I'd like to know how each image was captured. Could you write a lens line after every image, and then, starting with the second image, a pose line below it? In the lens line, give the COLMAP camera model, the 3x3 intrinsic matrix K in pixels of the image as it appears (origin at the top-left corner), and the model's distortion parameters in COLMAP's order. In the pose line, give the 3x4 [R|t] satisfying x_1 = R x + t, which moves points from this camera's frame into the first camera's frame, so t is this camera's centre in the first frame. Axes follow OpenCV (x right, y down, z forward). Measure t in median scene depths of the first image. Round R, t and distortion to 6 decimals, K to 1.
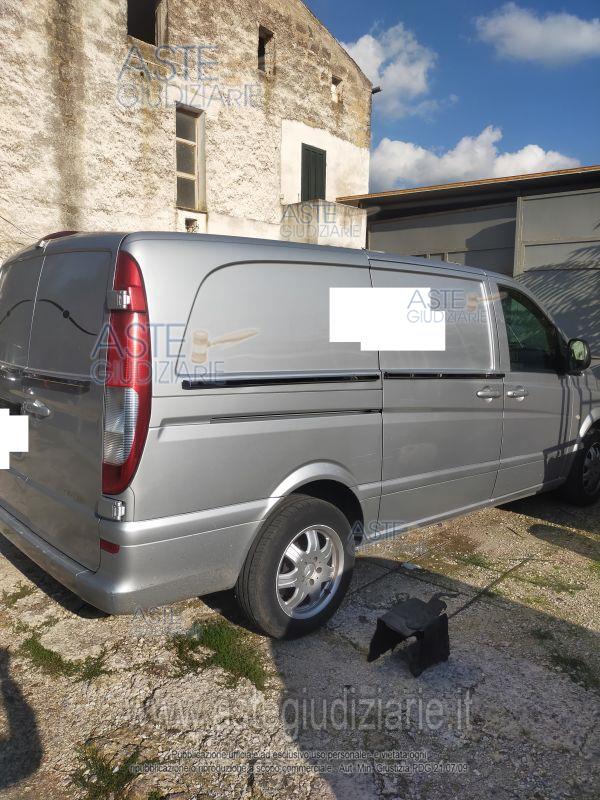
lens RADIAL K [[605.4, 0, 289.0], [0, 605.4, 401.8], [0, 0, 1]] dist [0.004929, -0.001708]
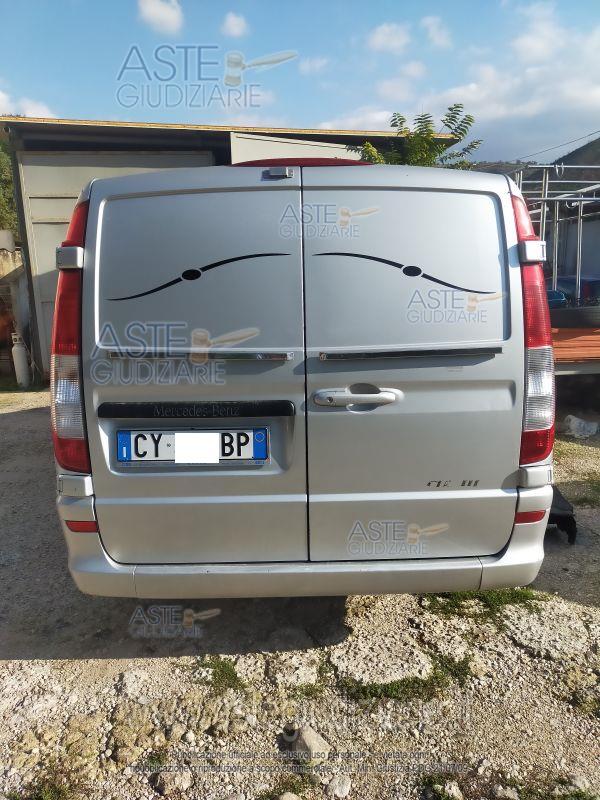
lens RADIAL K [[605.4, 0, 291.1], [0, 605.4, 399.8], [0, 0, 1]] dist [0.004929, -0.001708]
pose [[0.654465, -0.182906, 0.733636, -0.227146], [0.122717, 0.983130, 0.135635, -0.021888], [-0.746067, 0.001261, 0.665869, 0.122178]]
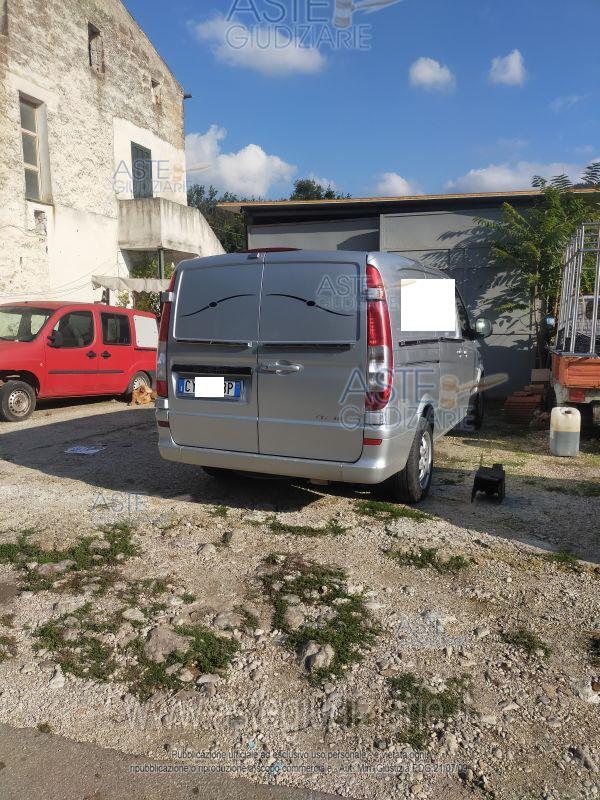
lens RADIAL K [[605.4, 0, 288.3], [0, 605.4, 403.0], [0, 0, 1]] dist [0.004929, -0.001708]
pose [[0.917104, -0.075084, 0.391513, -0.217803], [0.068831, 0.997177, 0.030003, 0.012388], [-0.392661, -0.000567, 0.919683, -0.083511]]
